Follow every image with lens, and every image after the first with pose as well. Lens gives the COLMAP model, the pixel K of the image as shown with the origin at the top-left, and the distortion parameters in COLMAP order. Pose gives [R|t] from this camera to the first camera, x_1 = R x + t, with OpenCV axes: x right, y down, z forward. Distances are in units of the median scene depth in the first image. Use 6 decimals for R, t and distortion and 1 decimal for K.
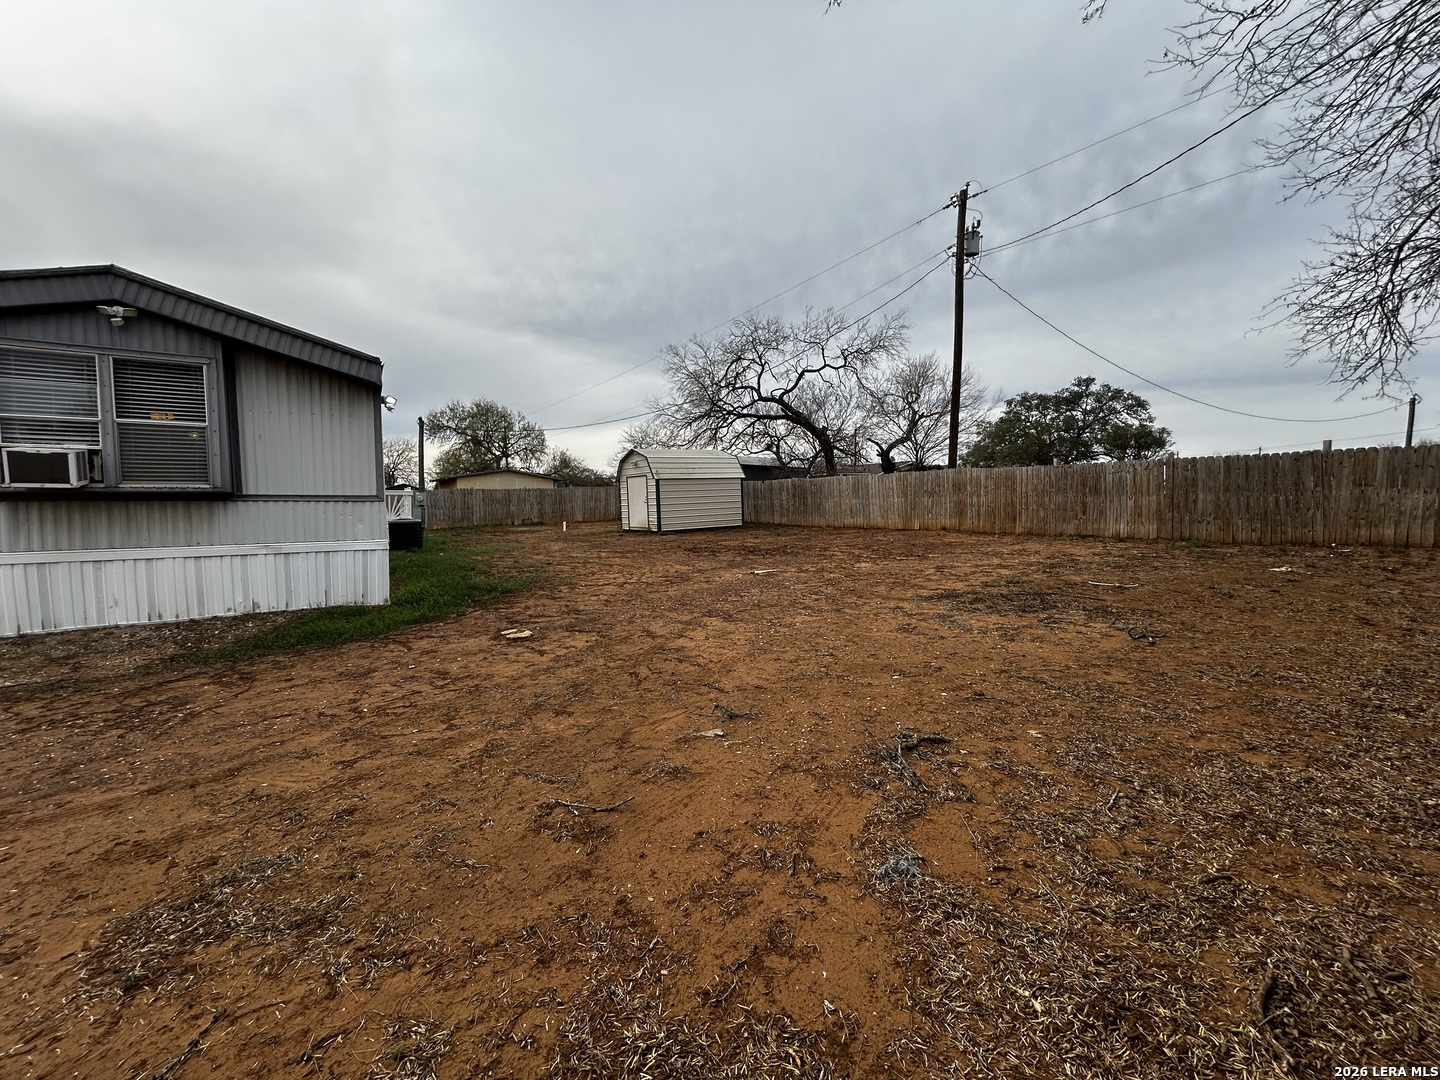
lens RADIAL K [[586.1, 0, 727.3], [0, 586.1, 548.6], [0, 0, 1]] dist [0.000296, 0.000464]
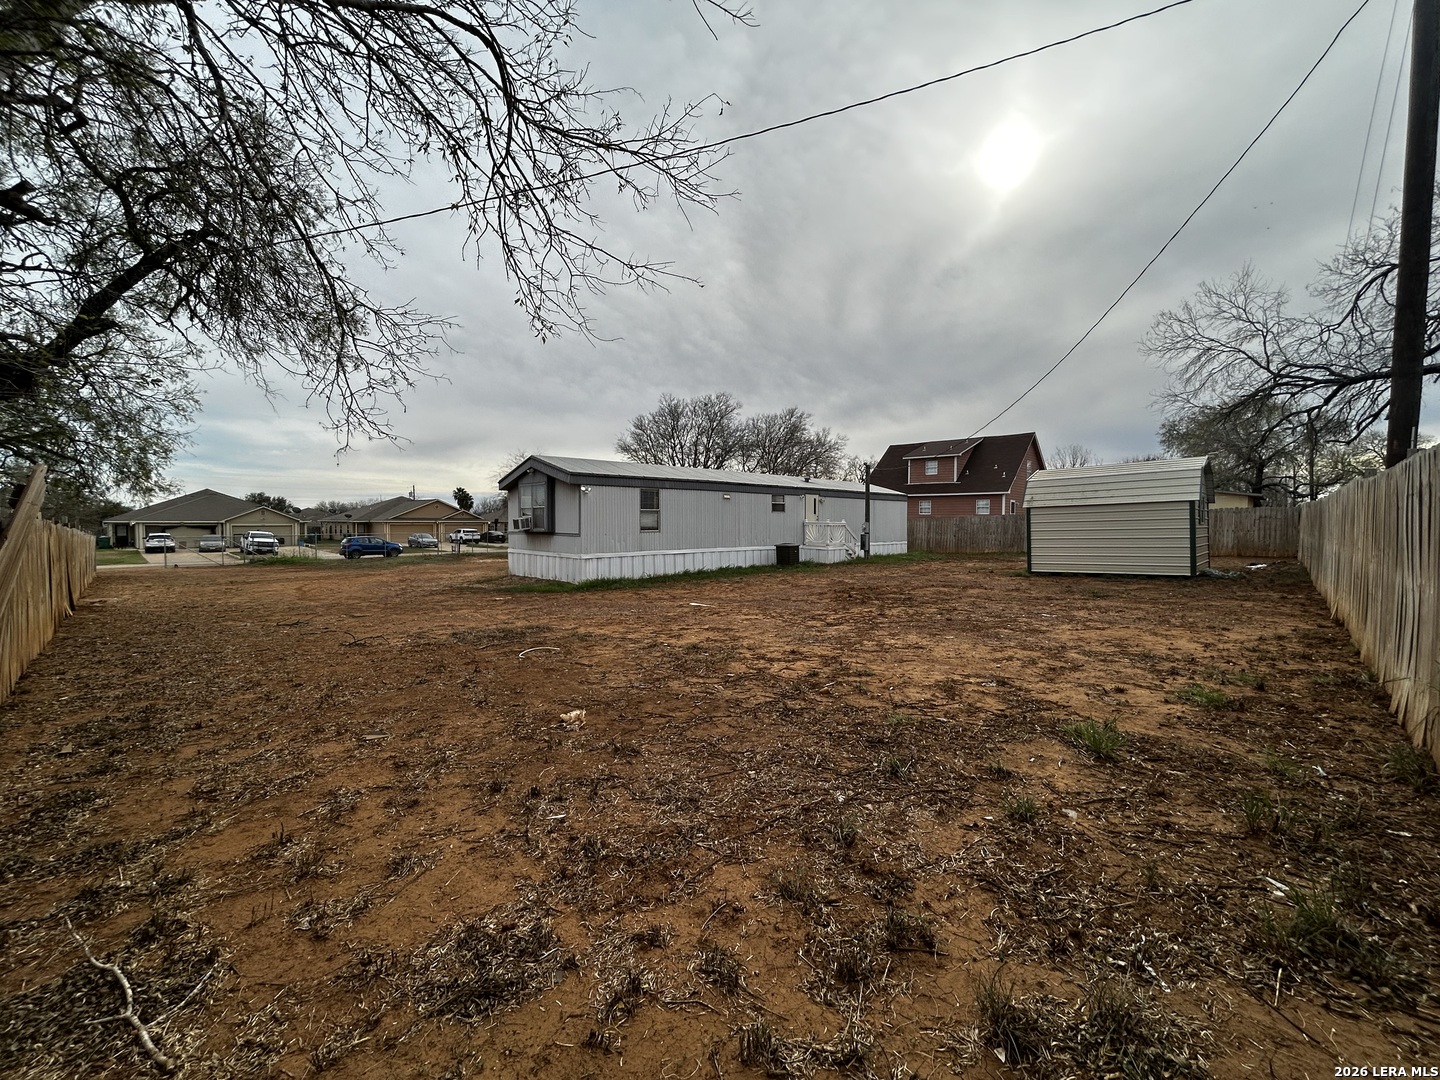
lens RADIAL K [[586.1, 0, 716.7], [0, 586.1, 549.1], [0, 0, 1]] dist [0.000296, 0.000464]
pose [[0.165012, 0.054771, -0.984770, 0.514442], [-0.075665, 0.996217, 0.042729, -0.052628], [0.983385, 0.067461, 0.168532, 0.361772]]
